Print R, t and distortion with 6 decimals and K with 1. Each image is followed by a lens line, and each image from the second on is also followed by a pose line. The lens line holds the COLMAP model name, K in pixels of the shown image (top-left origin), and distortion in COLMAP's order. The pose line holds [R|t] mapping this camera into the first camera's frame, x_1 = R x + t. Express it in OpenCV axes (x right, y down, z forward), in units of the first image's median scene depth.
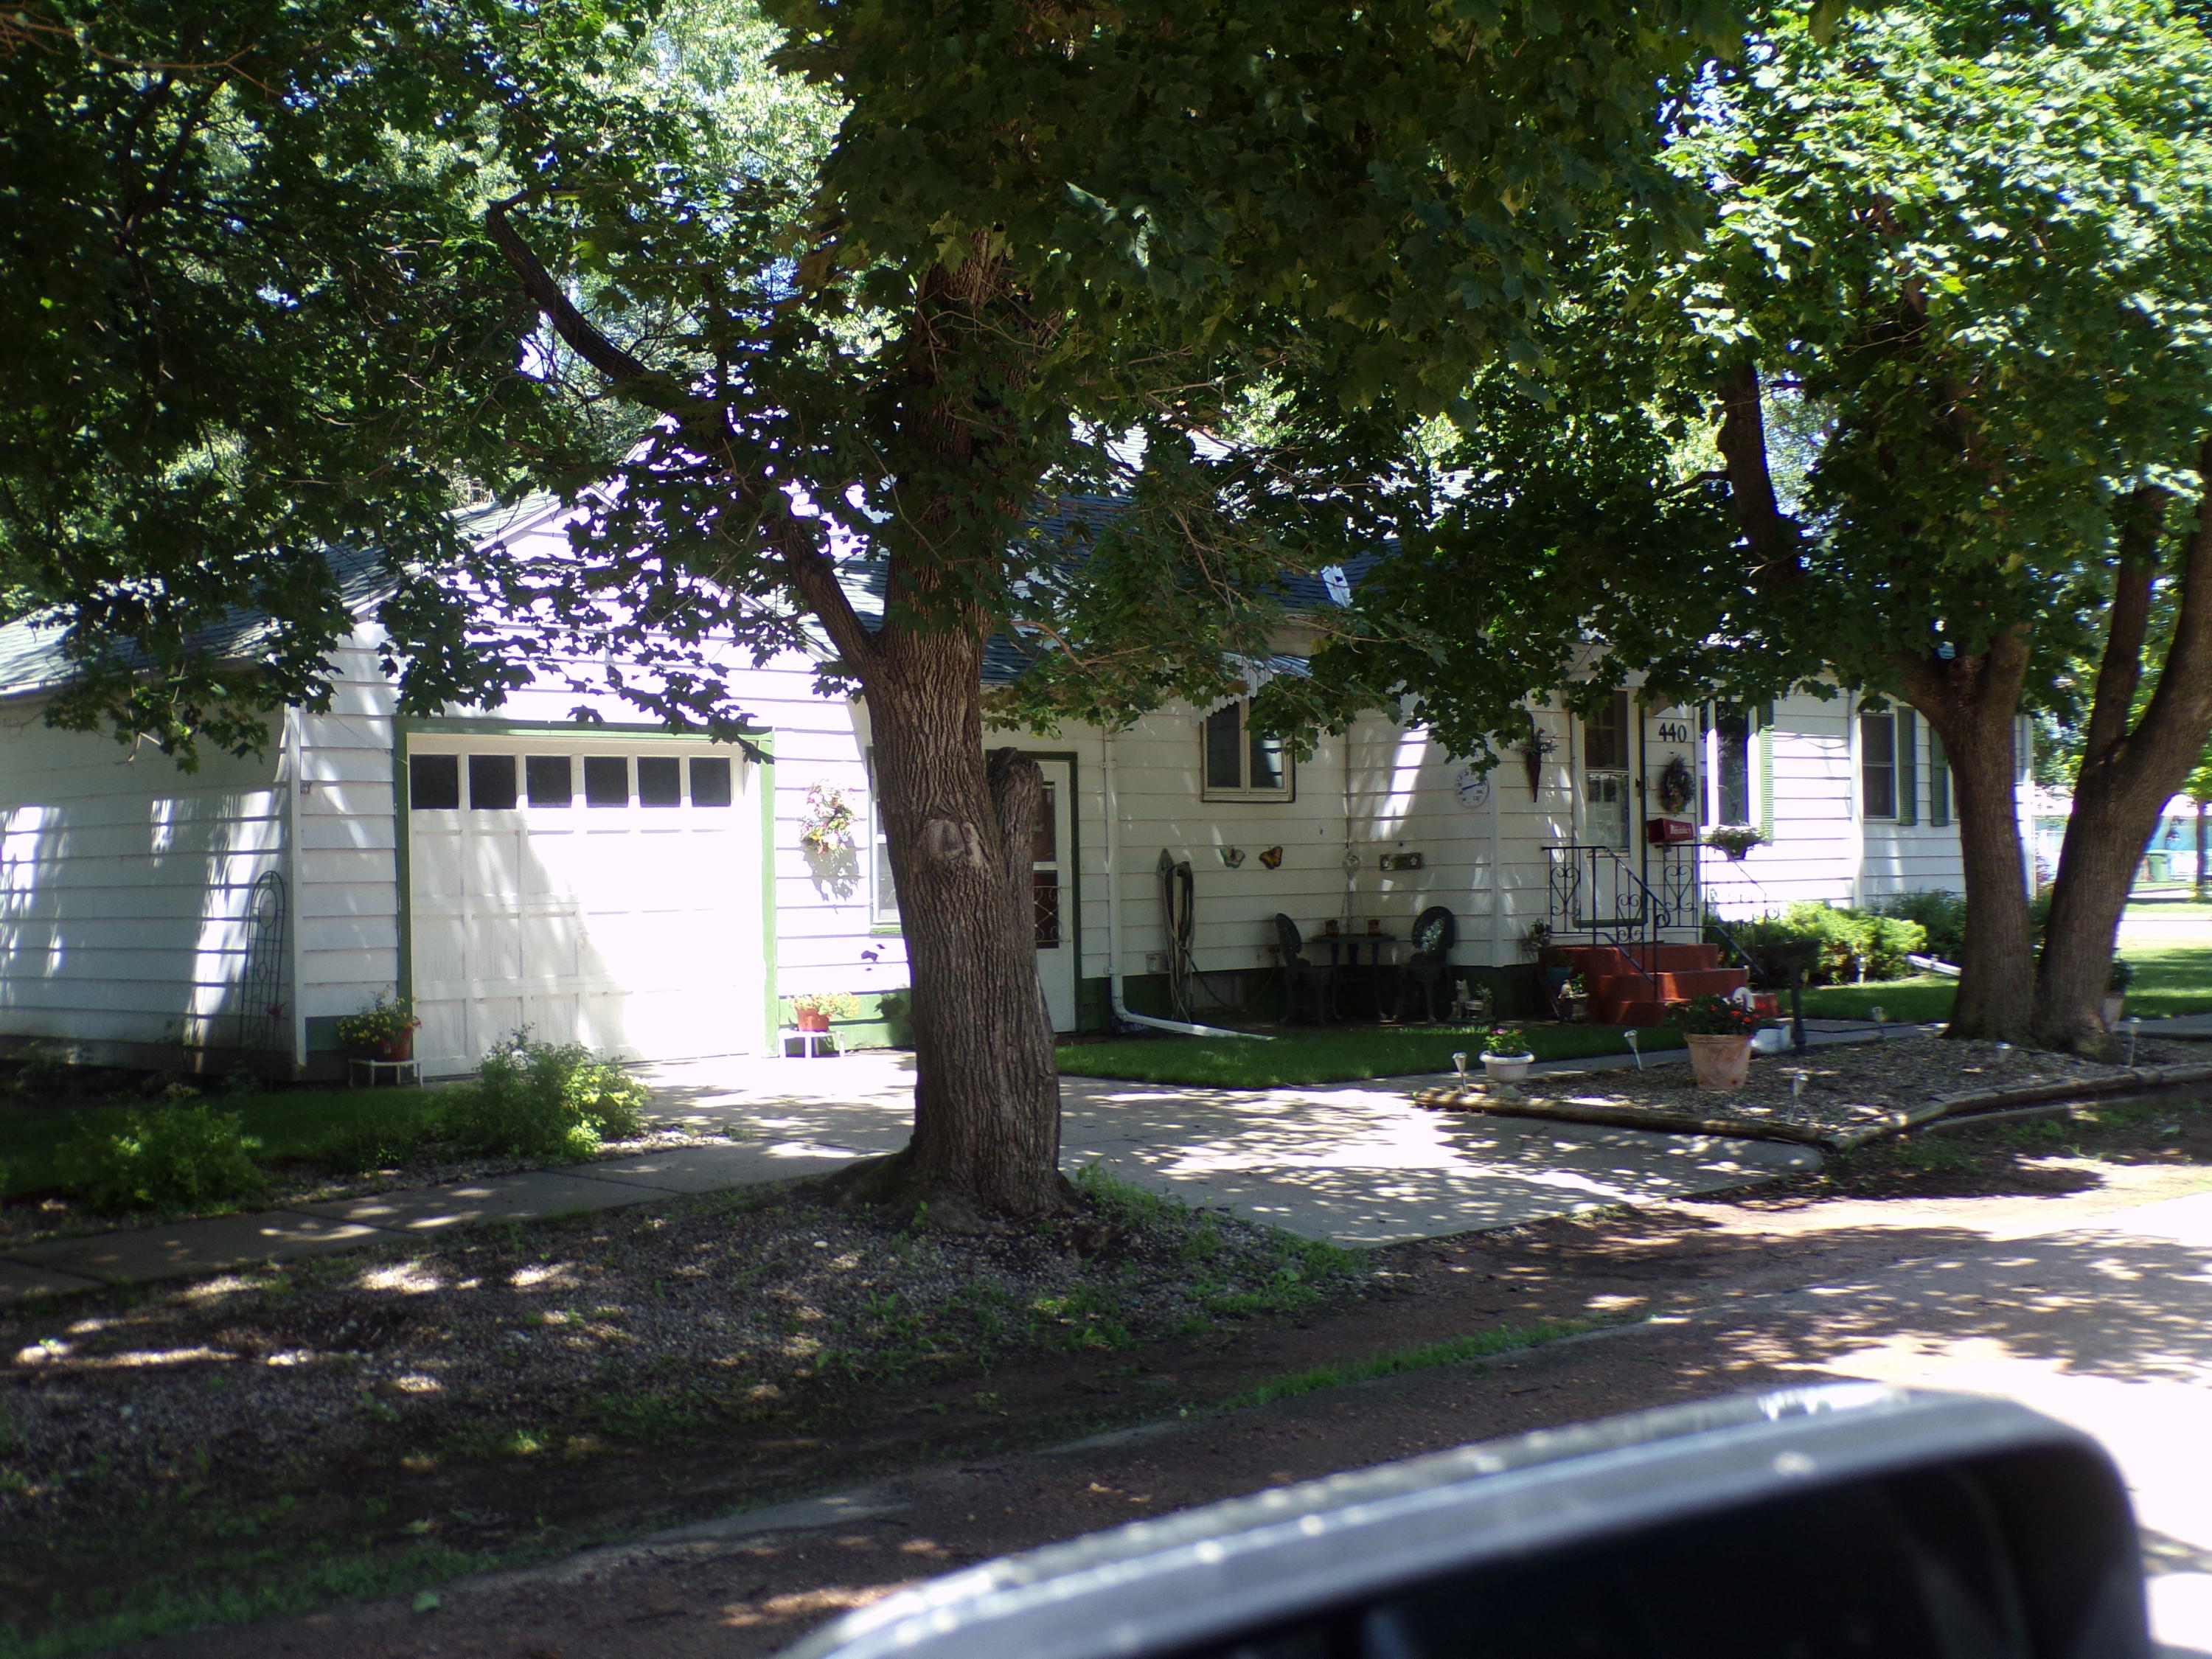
lens RADIAL K [[2720.8, 0, 1106.0], [0, 2720.8, 829.5], [0, 0, 1]] dist [-0.004496, -0.000941]
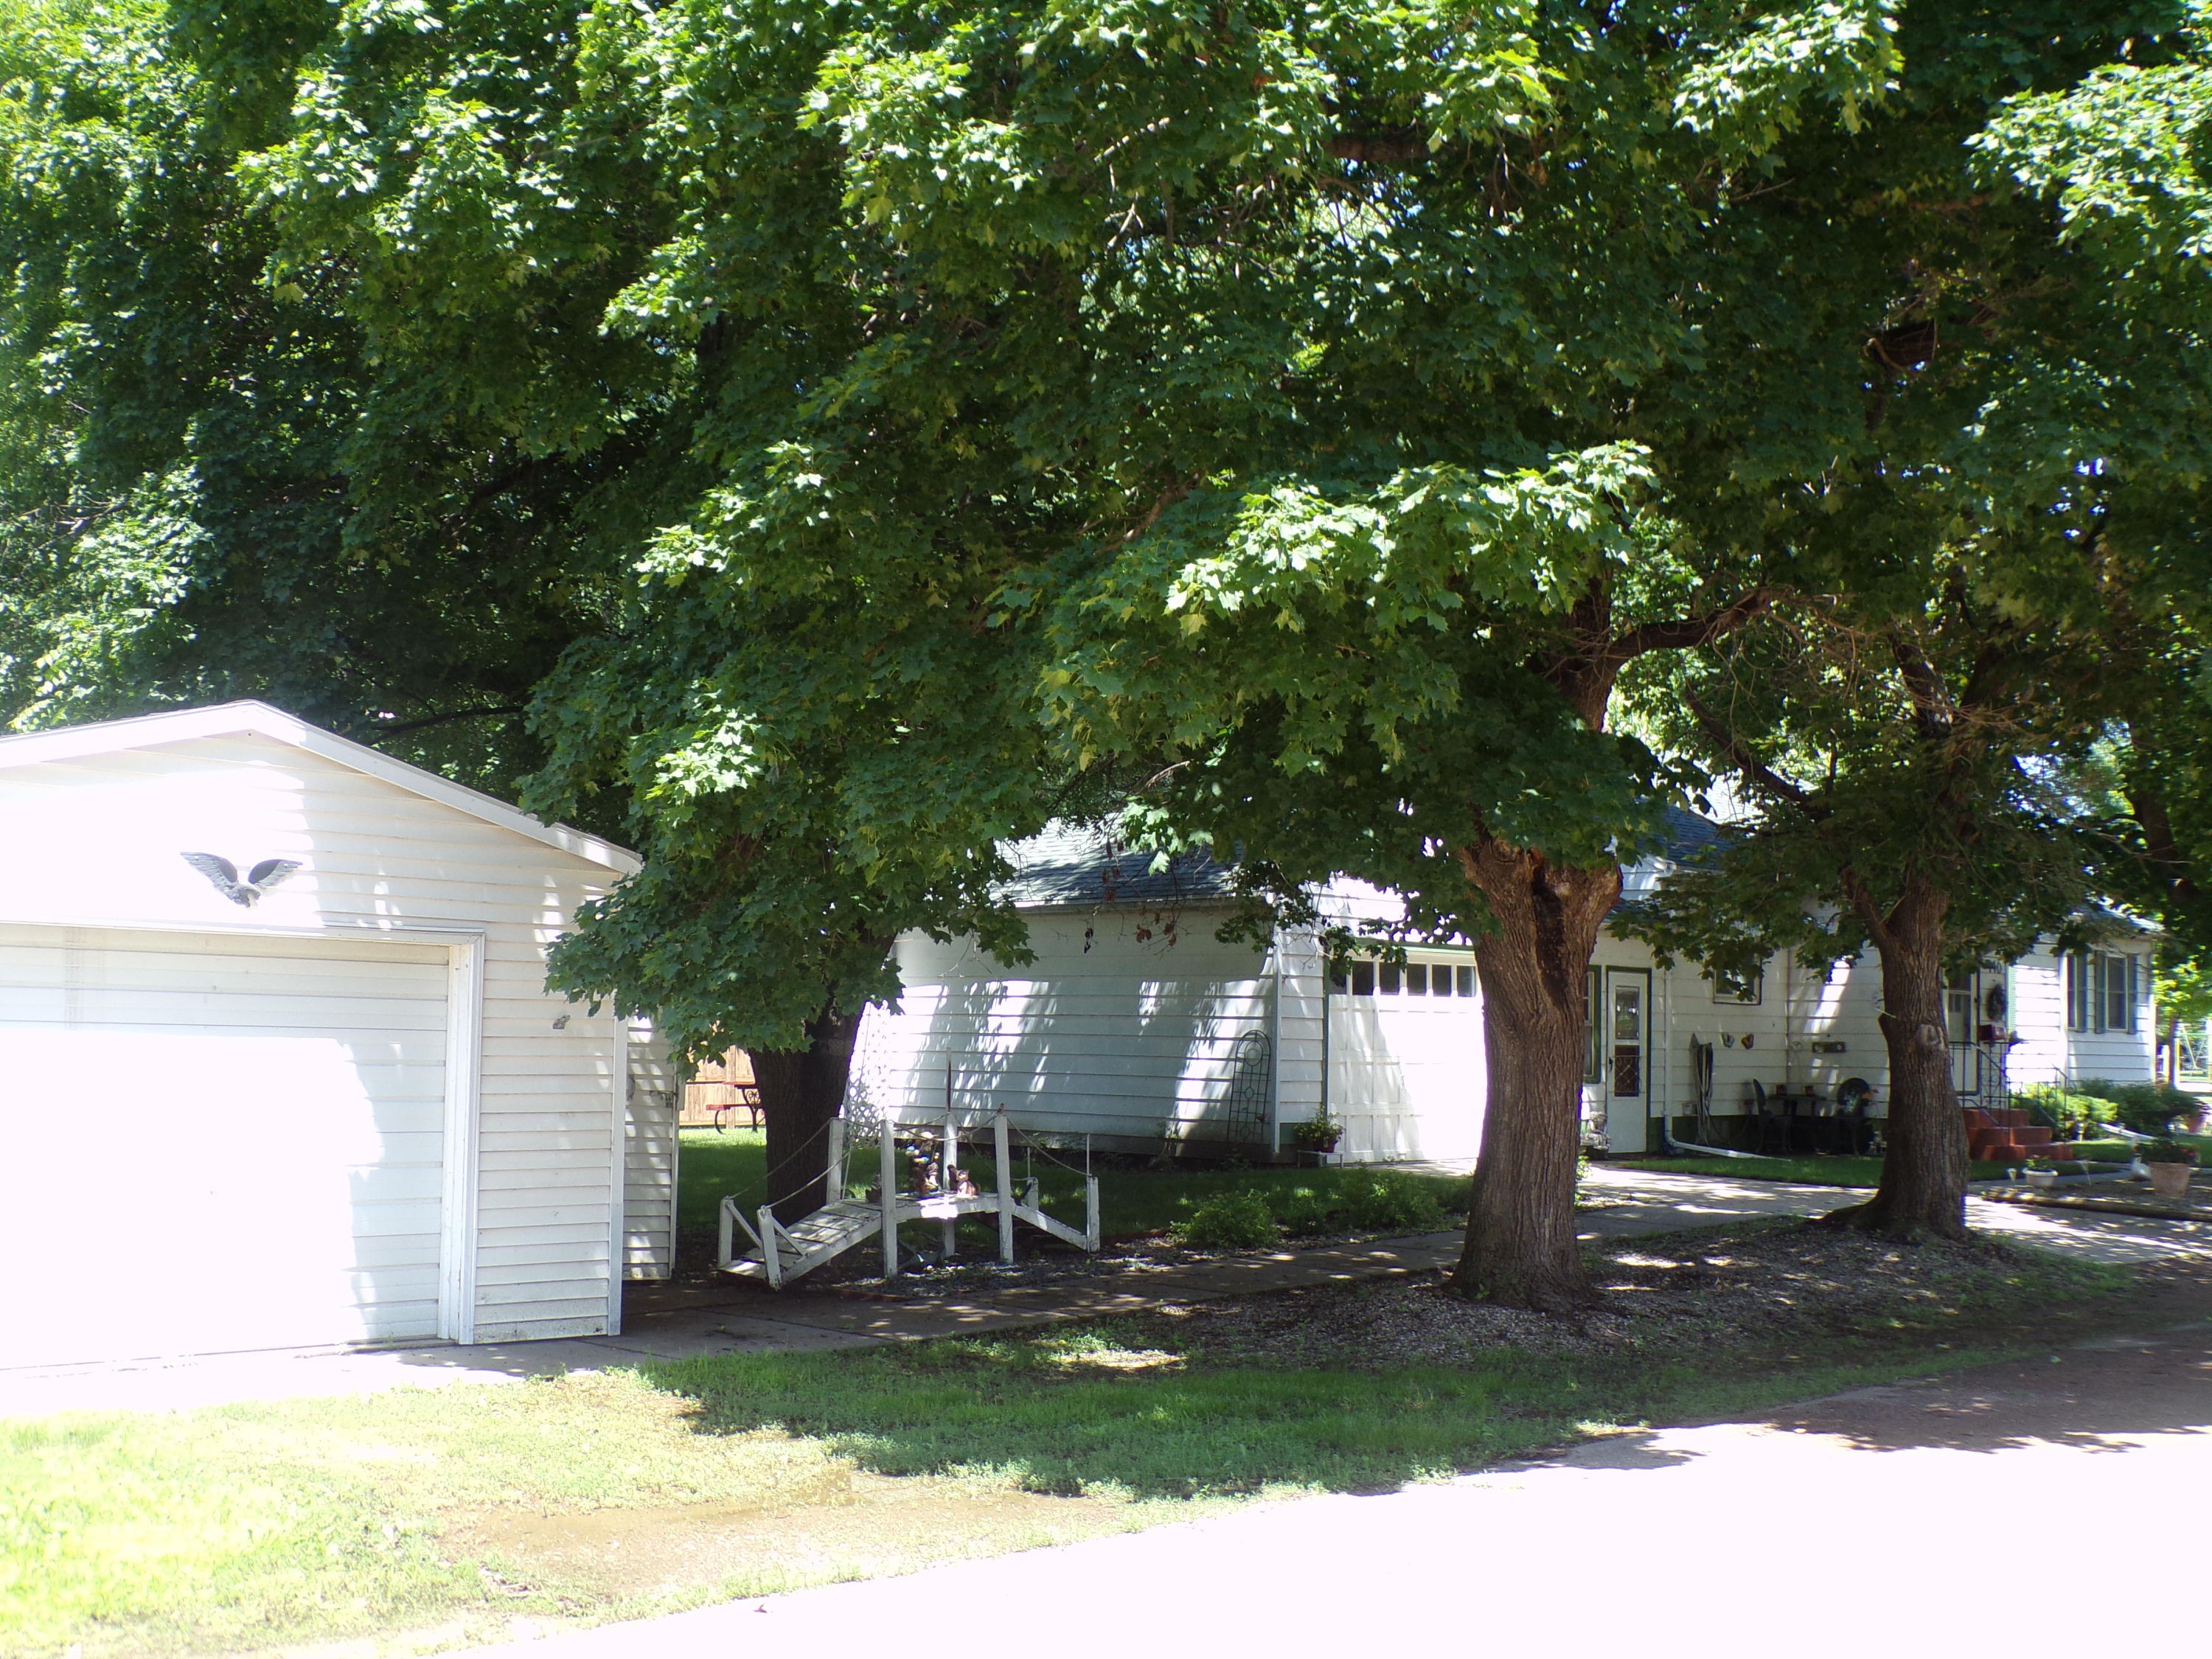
lens RADIAL K [[2478.4, 0, 1105.5], [0, 2478.4, 829.3], [0, 0, 1]] dist [-0.003936, 0.069822]
pose [[0.997913, 0.040868, 0.049994, -0.391129], [-0.037444, 0.997008, -0.067620, -0.000638], [-0.052608, 0.065607, 0.996458, -0.377249]]
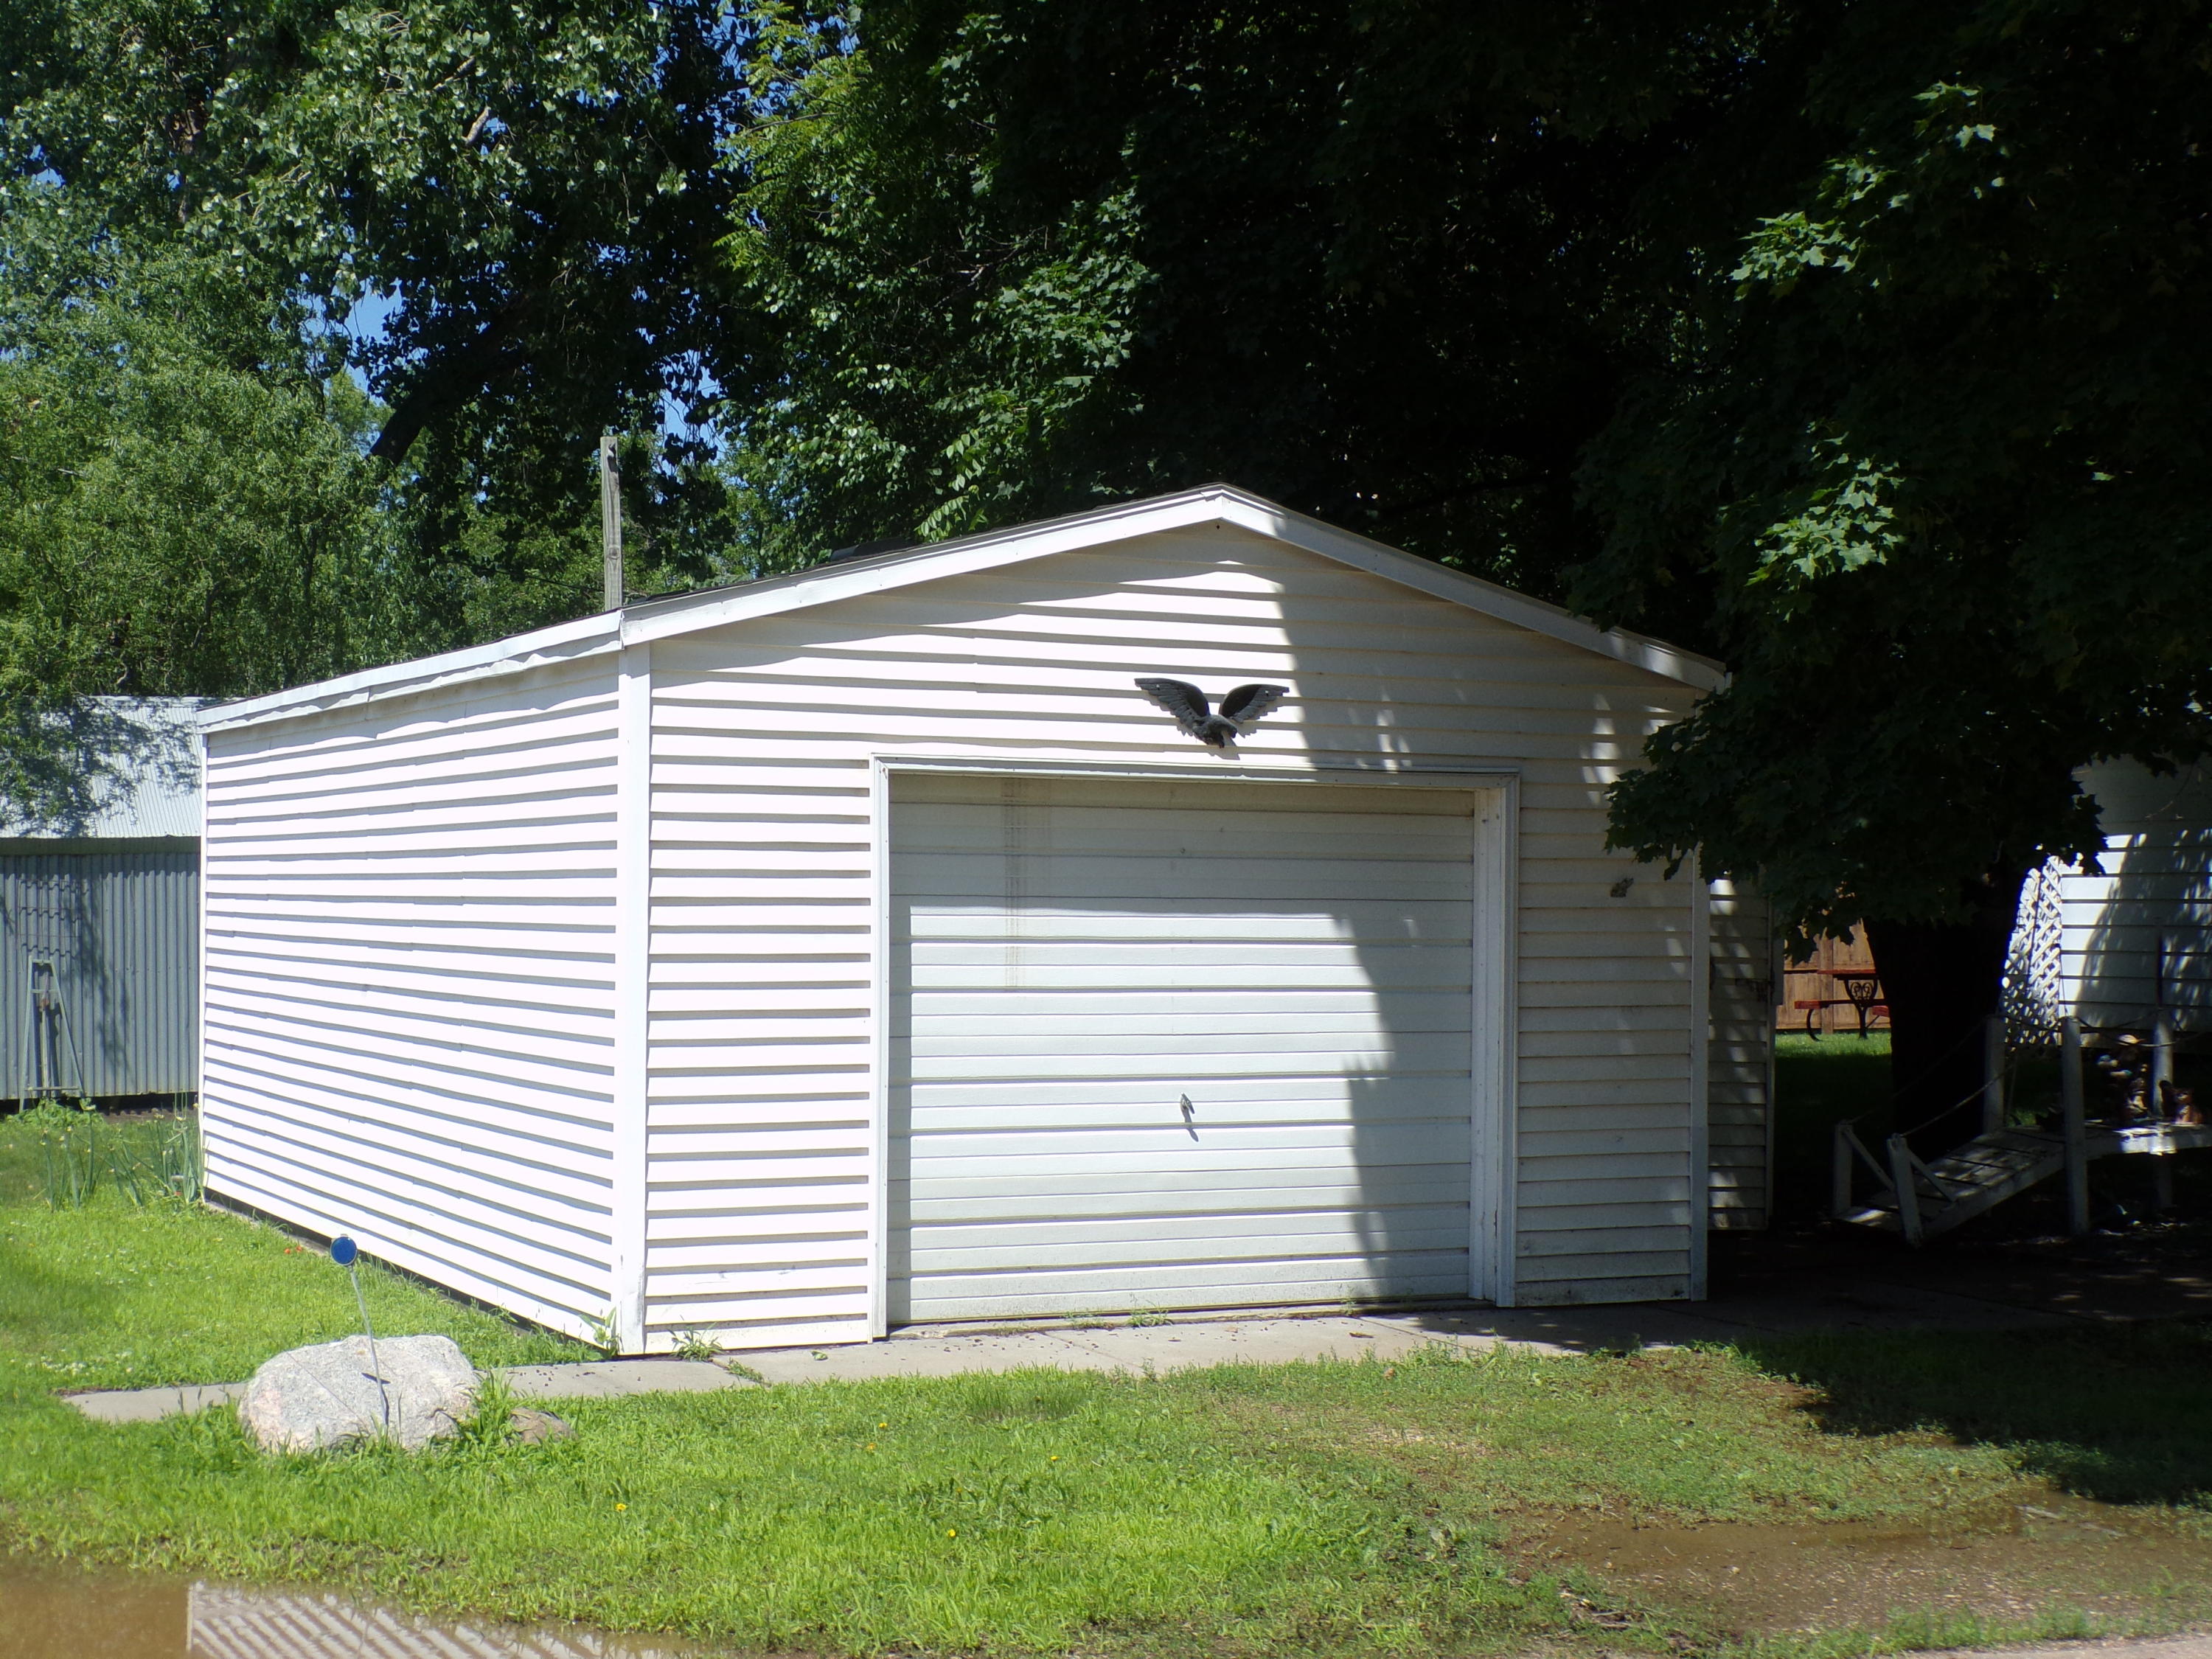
lens RADIAL K [[3455.5, 0, 1108.2], [0, 3455.5, 836.2], [0, 0, 1]] dist [0.161738, 0.135108]
pose [[0.965244, 0.018310, -0.260710, -0.443501], [-0.020050, 0.999791, -0.004016, 0.012017], [0.260582, 0.009104, 0.965409, -0.449065]]
